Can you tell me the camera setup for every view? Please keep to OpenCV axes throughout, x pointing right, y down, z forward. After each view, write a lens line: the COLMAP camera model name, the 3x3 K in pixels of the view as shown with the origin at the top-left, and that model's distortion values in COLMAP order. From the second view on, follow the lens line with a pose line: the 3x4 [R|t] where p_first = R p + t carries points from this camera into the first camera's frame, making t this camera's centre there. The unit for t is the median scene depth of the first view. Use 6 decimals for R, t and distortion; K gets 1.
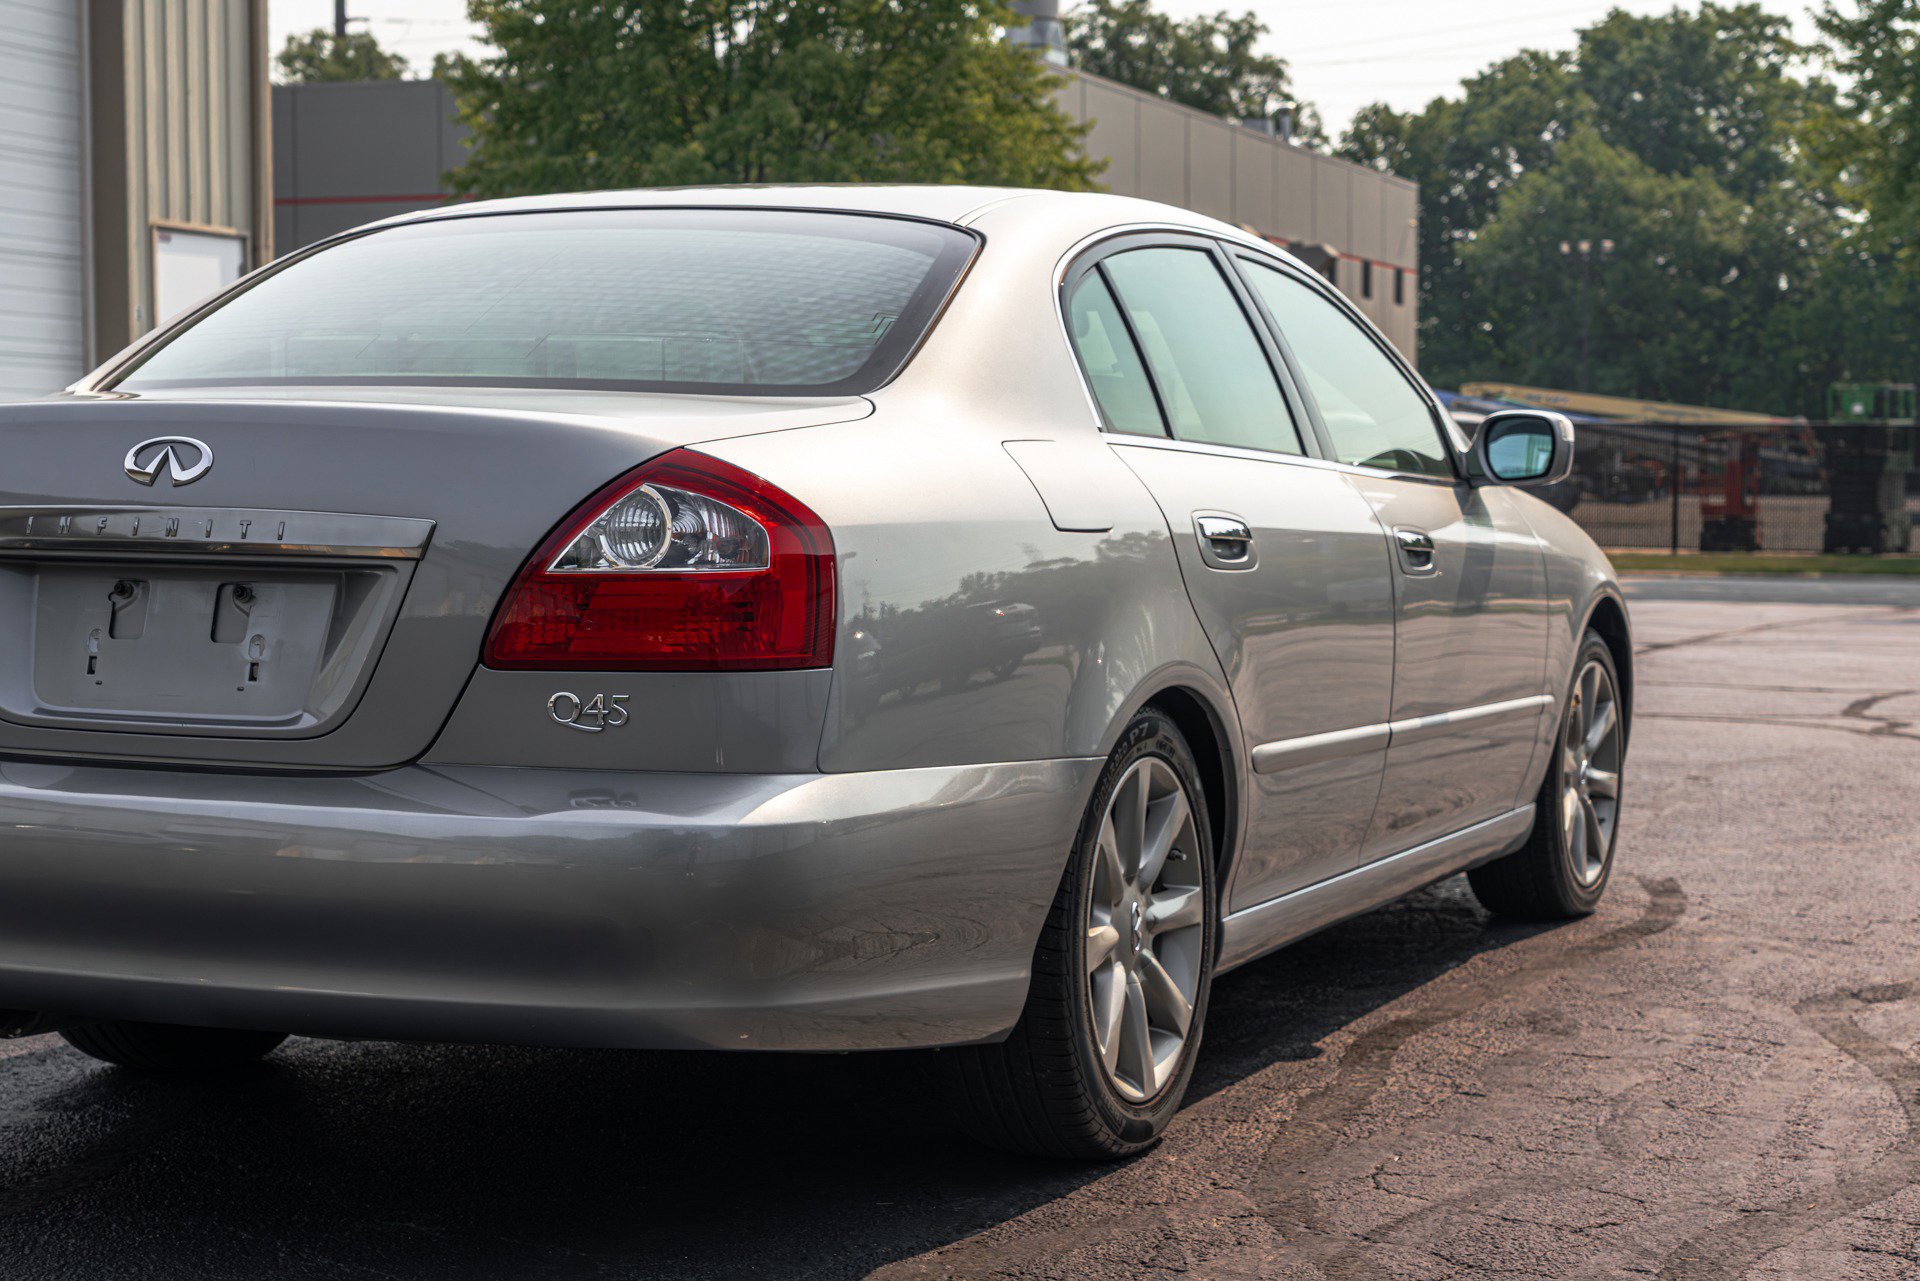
lens RADIAL K [[3297.8, 0, 897.1], [0, 3297.8, 640.8], [0, 0, 1]] dist [0.076663, -0.025621]
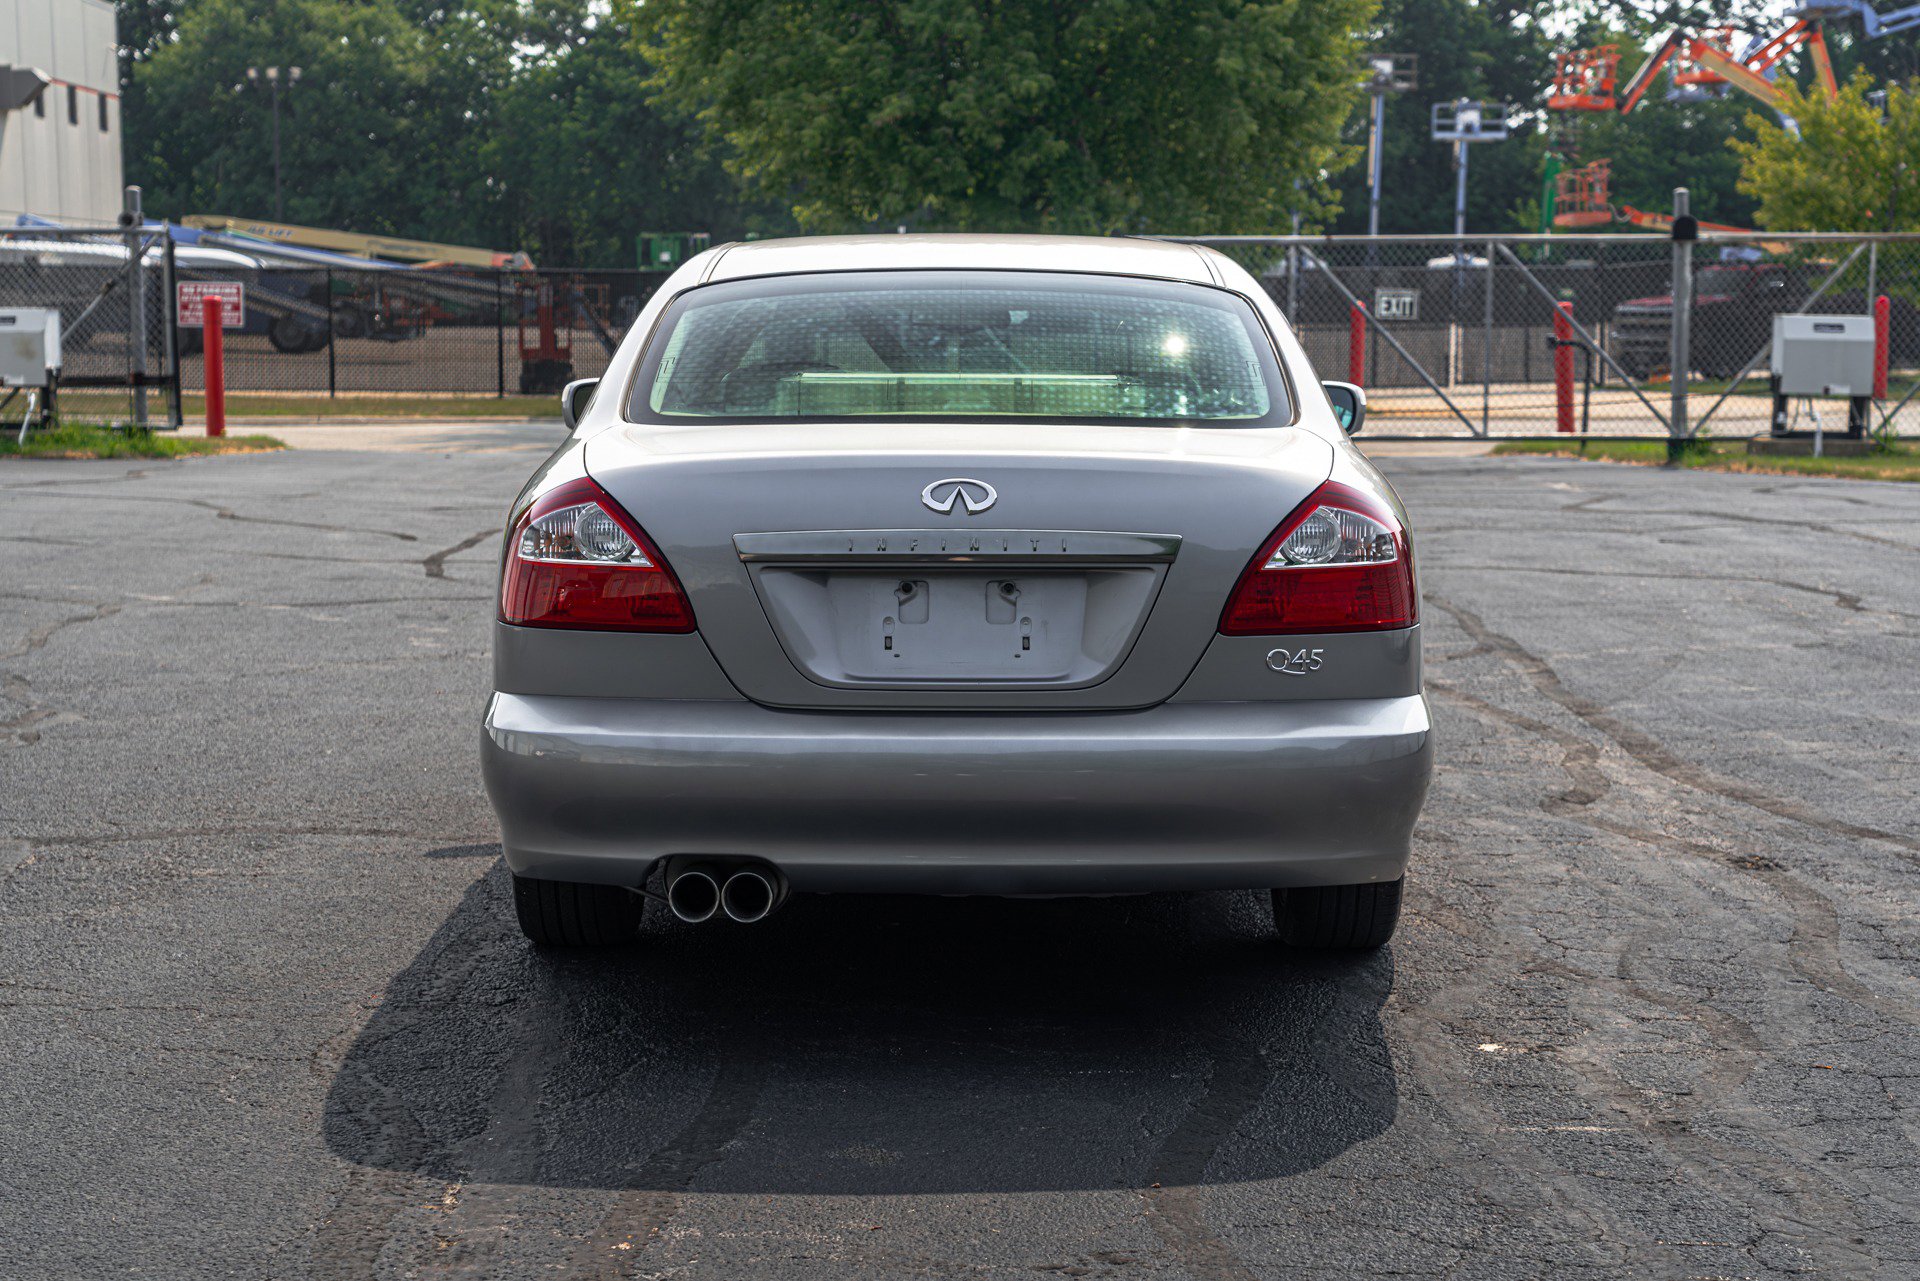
lens RADIAL K [[3340.2, 0, 960.0], [0, 3340.2, 640.5], [0, 0, 1]] dist [0.107843, 0.114910]
pose [[0.917281, -0.047377, 0.395412, -0.615165], [0.027639, 0.998078, 0.055470, -0.056541], [-0.397280, -0.039953, 0.916827, -0.234657]]
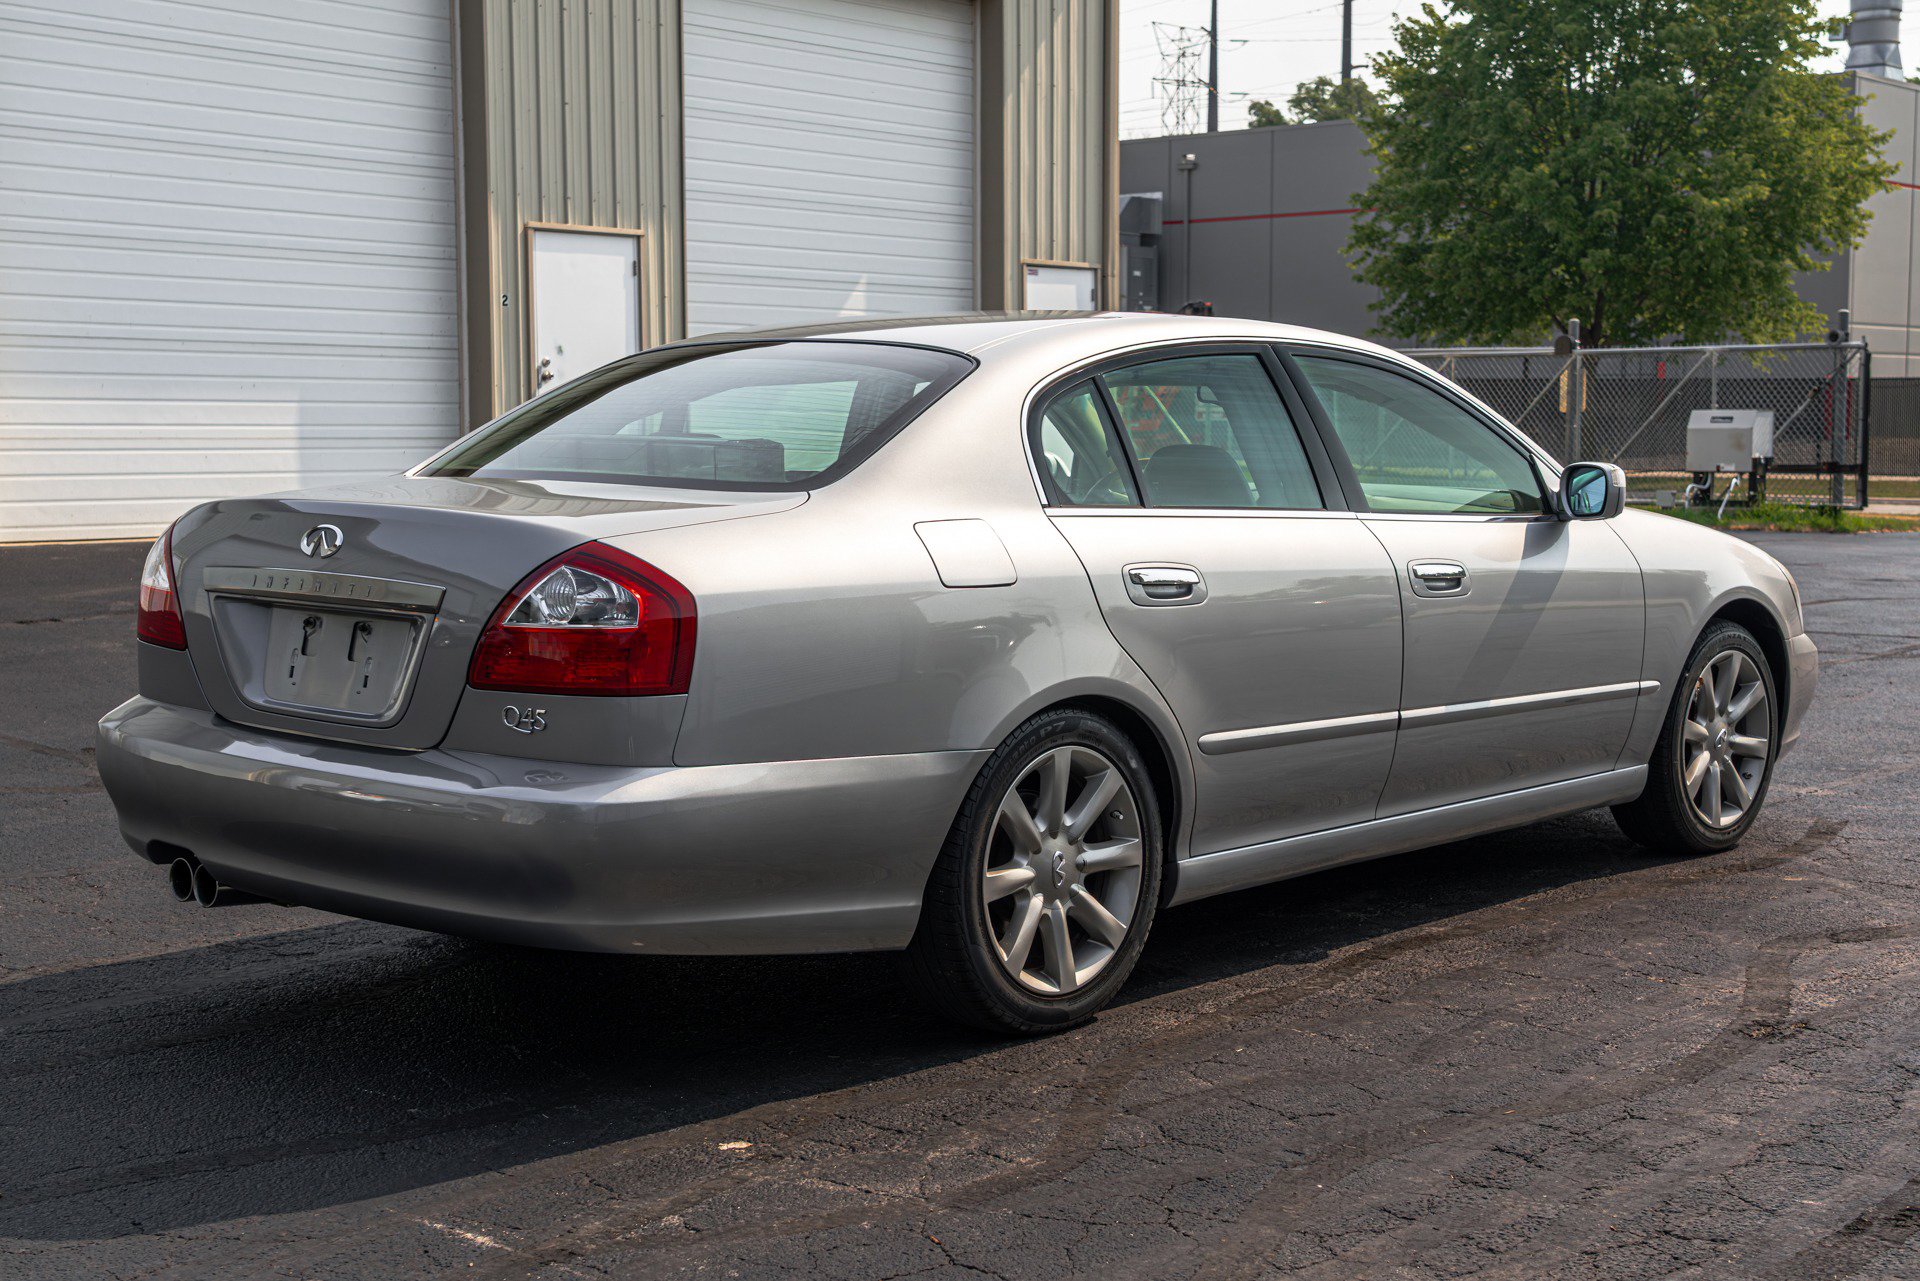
lens RADIAL K [[2491.7, 0, 901.7], [0, 2491.7, 639.9], [0, 0, 1]] dist [0.117352, -0.266597]
pose [[0.945259, 0.023993, -0.325439, 0.322317], [-0.011738, 0.999148, 0.039570, -0.045689], [0.326111, -0.033584, 0.944735, -0.002606]]
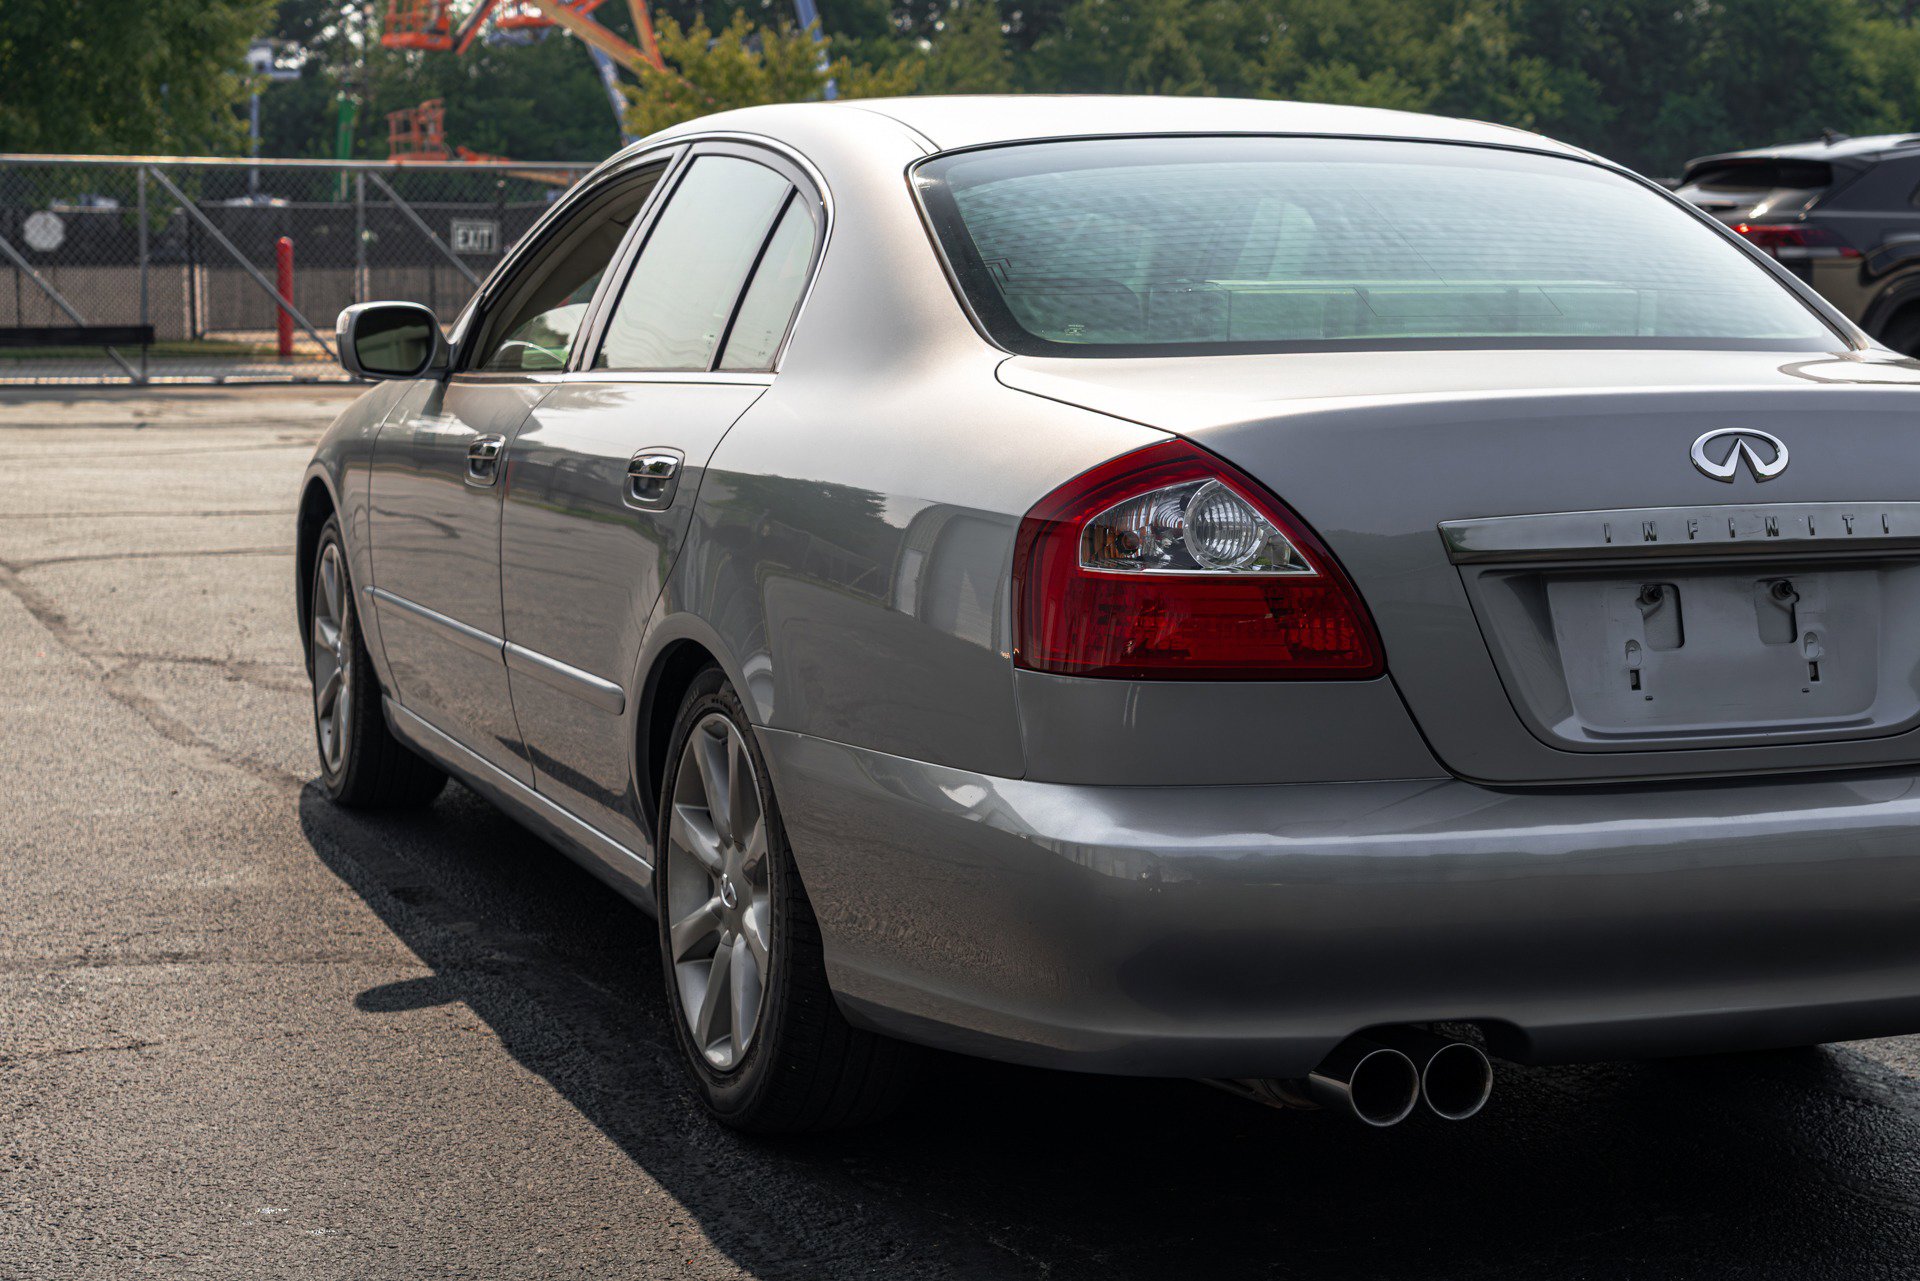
lens RADIAL K [[3340.2, 0, 960.0], [0, 3340.2, 640.5], [0, 0, 1]] dist [0.107843, 0.114910]
pose [[0.723472, -0.089854, 0.684482, -0.811585], [0.043369, 0.995451, 0.084836, -0.072518], [-0.688991, -0.031691, 0.724077, 0.365581]]
